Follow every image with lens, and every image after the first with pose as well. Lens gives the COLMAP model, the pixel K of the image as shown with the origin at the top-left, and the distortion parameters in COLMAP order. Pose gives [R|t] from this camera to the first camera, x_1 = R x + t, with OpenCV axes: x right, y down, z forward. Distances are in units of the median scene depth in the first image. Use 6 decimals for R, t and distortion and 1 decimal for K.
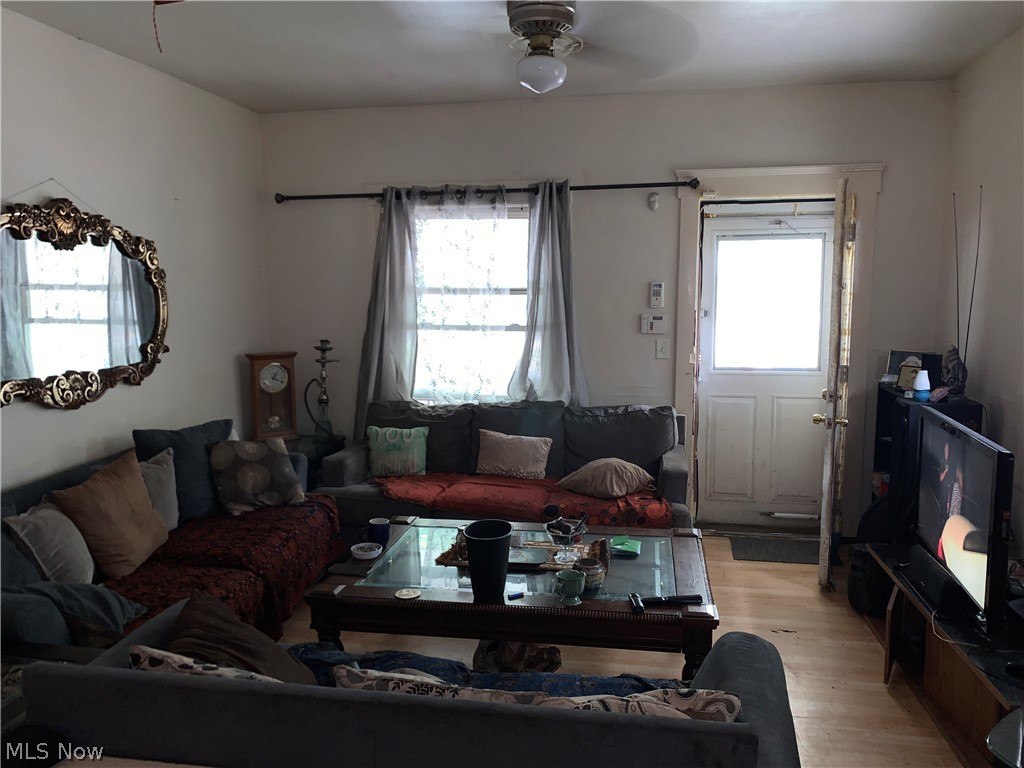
lens RADIAL K [[791.7, 0, 514.1], [0, 791.7, 388.8], [0, 0, 1]] dist [0.128469, -0.237862]
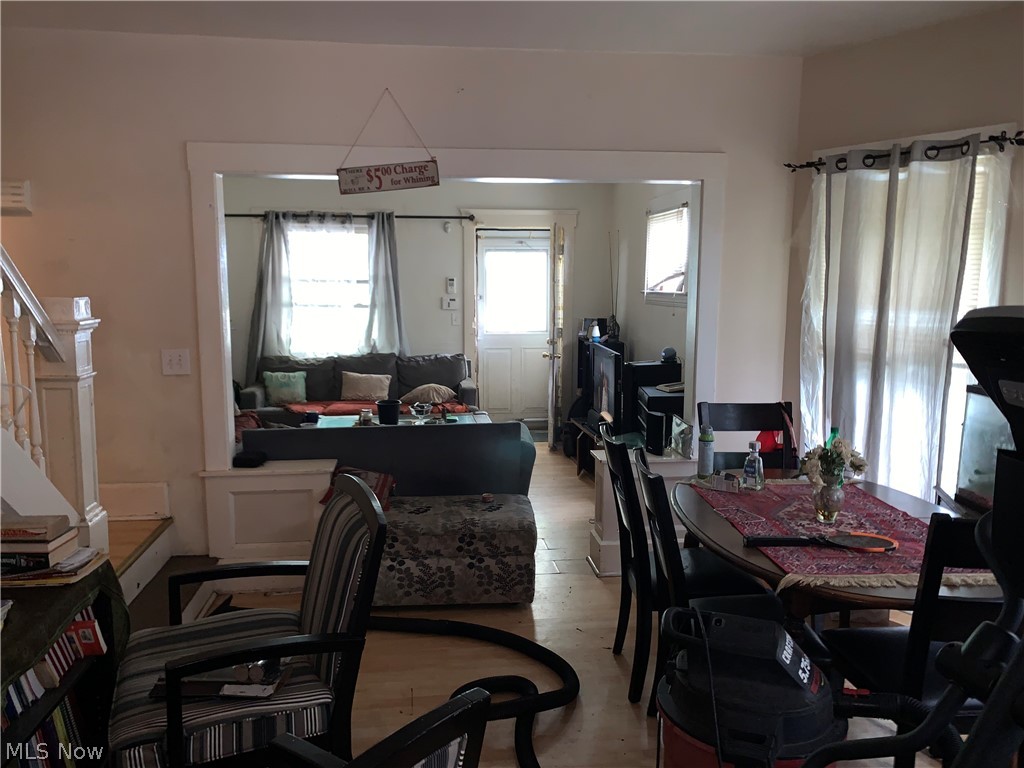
lens RADIAL K [[791.7, 0, 514.1], [0, 791.7, 388.8], [0, 0, 1]] dist [0.128469, -0.237862]
pose [[0.953123, -0.033432, 0.300731, -0.190274], [0.031737, 0.999441, 0.010520, 0.078435], [-0.300914, -0.000483, 0.953651, -0.569318]]
